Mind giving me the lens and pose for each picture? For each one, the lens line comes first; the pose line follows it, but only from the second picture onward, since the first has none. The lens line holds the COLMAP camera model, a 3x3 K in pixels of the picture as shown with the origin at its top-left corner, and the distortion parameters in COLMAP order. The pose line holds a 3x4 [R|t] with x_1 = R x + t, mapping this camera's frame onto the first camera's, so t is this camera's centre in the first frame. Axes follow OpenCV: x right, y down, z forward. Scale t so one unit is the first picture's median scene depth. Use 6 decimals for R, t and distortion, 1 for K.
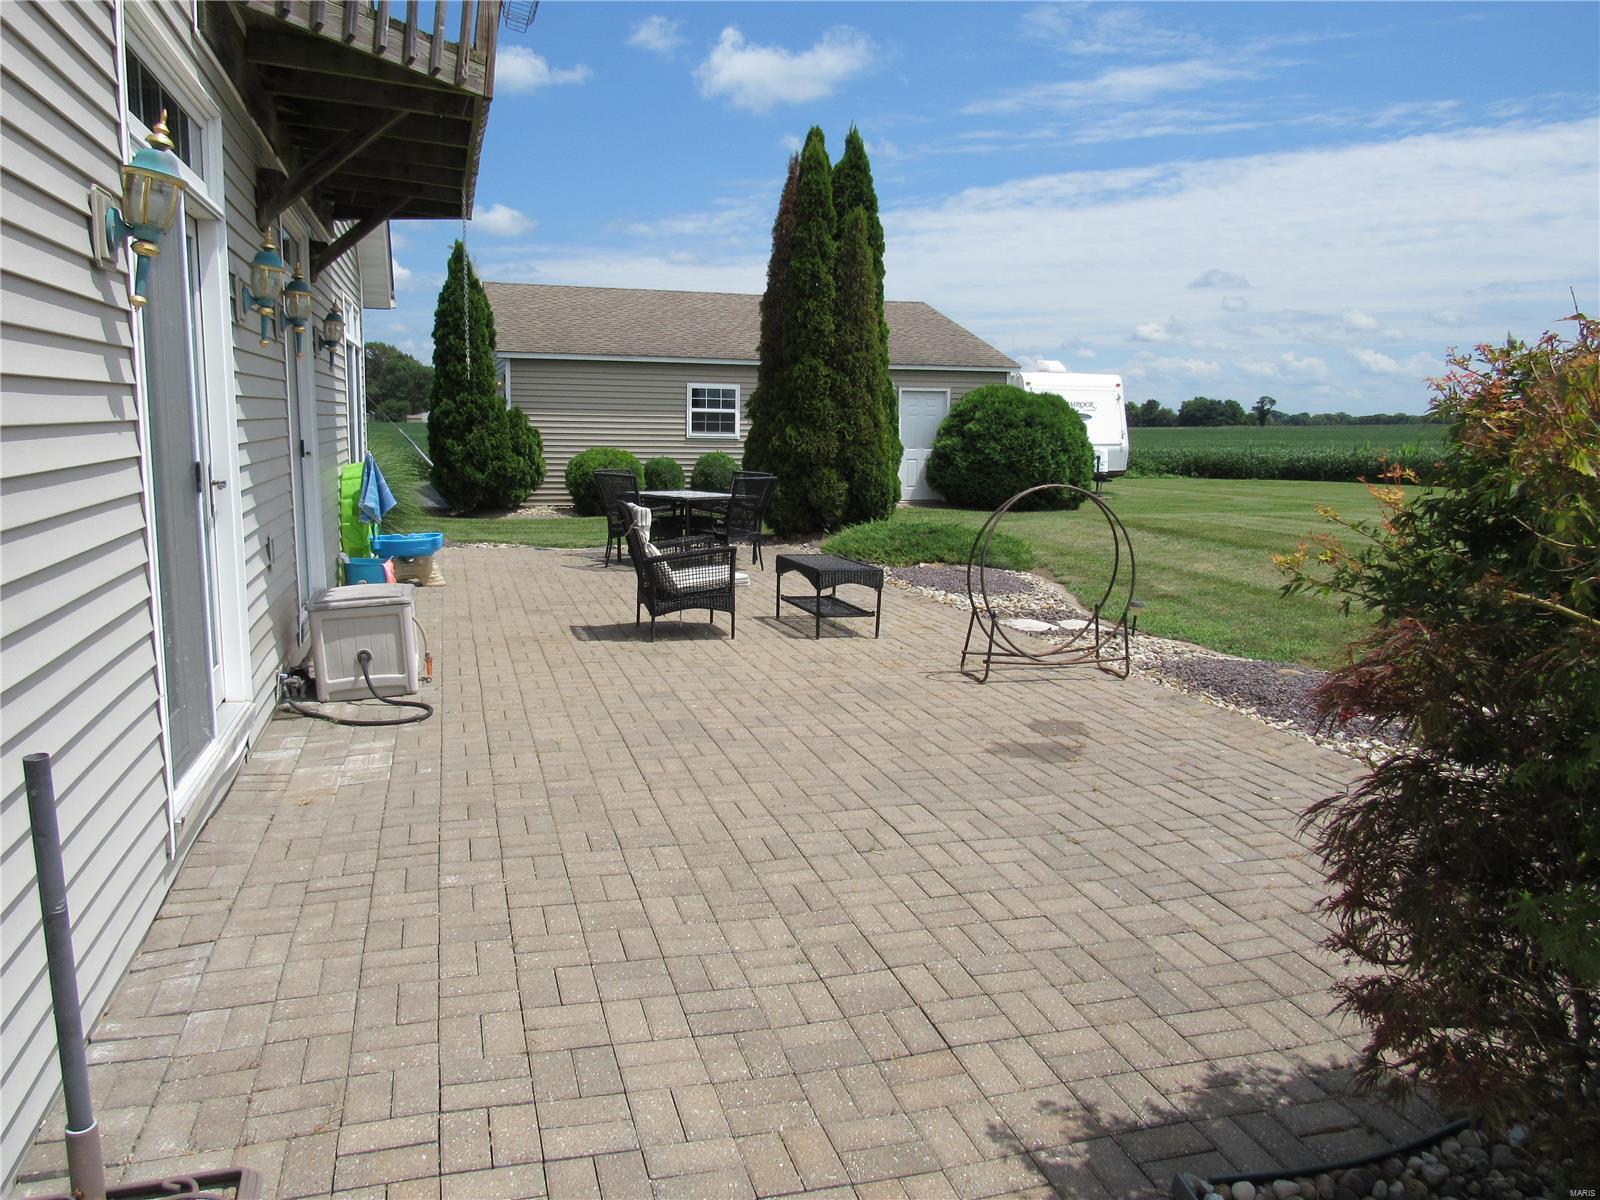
lens RADIAL K [[1160.9, 0, 800.0], [0, 1160.9, 600.0], [0, 0, 1]] dist [-0.013586, -0.000096]
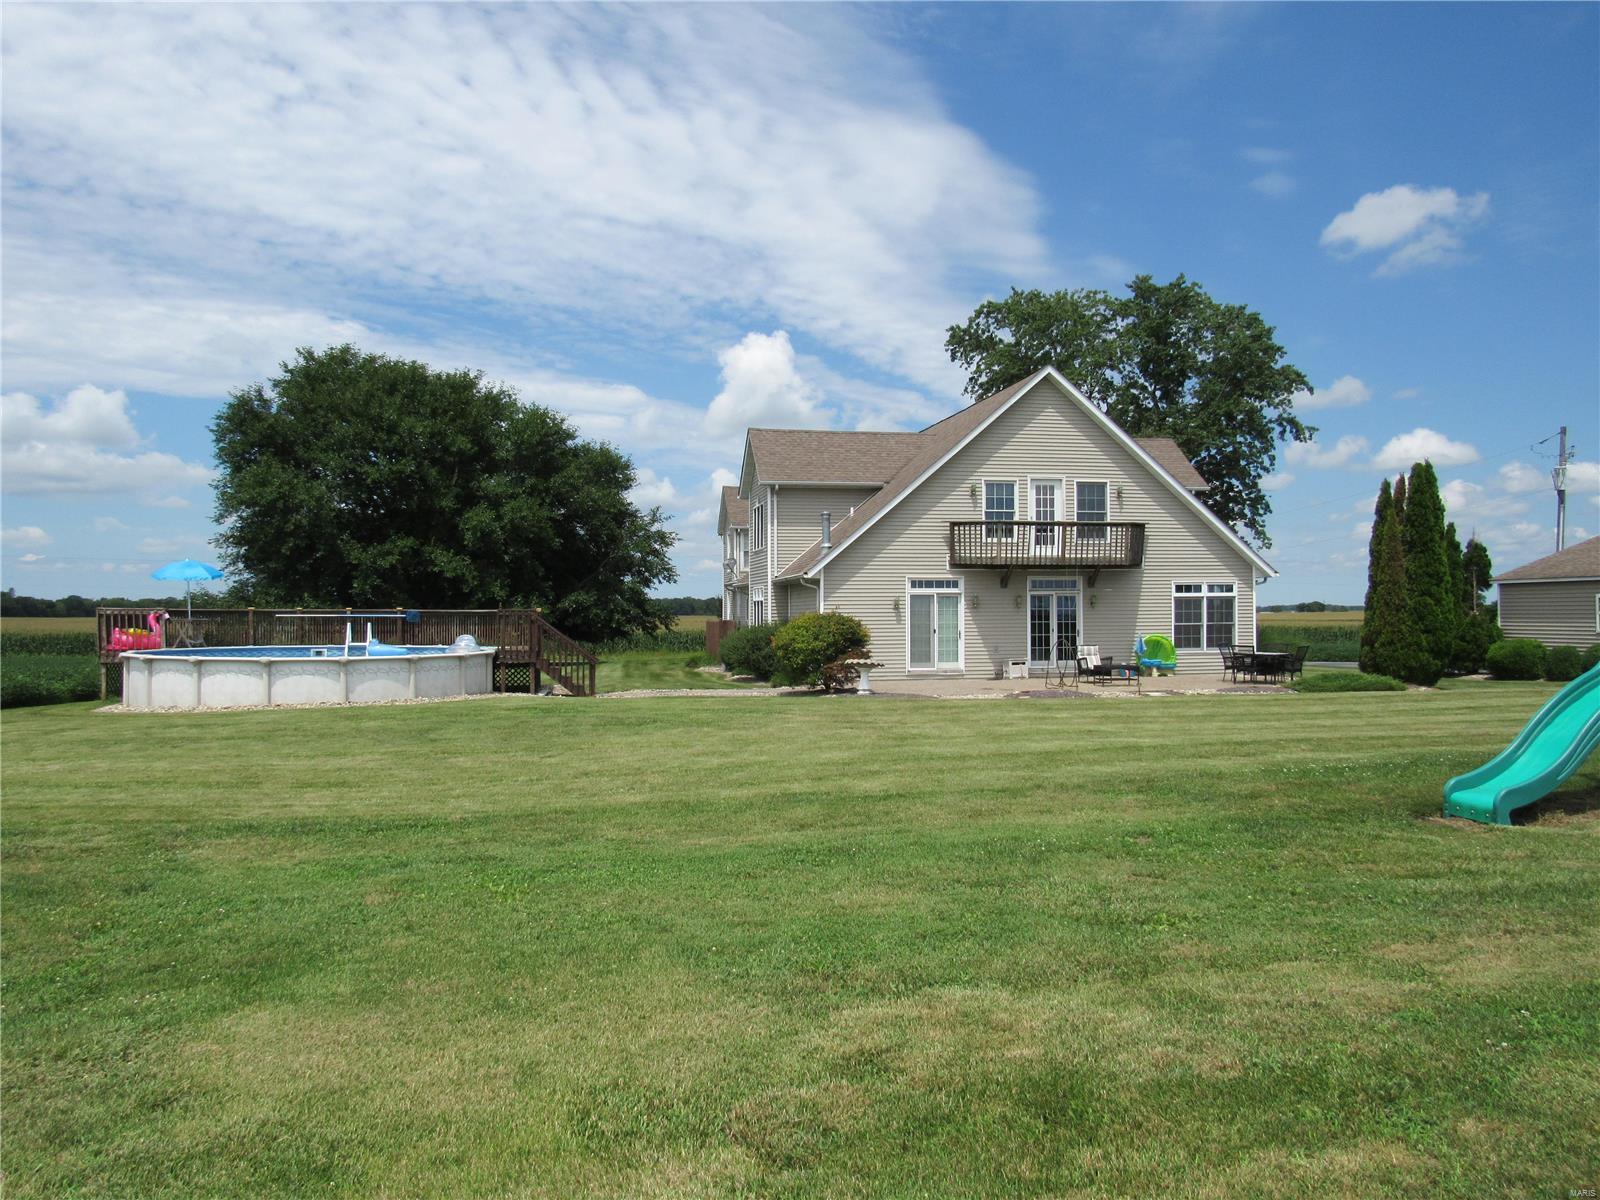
lens RADIAL K [[1154.4, 0, 819.3], [0, 1154.4, 610.4], [0, 0, 1]] dist [-0.012398, 0.002661]
pose [[-0.085211, -0.023298, -0.996091, 1.176279], [-0.144849, 0.989395, -0.010750, -0.012340], [0.985778, 0.143367, -0.087682, 0.163776]]
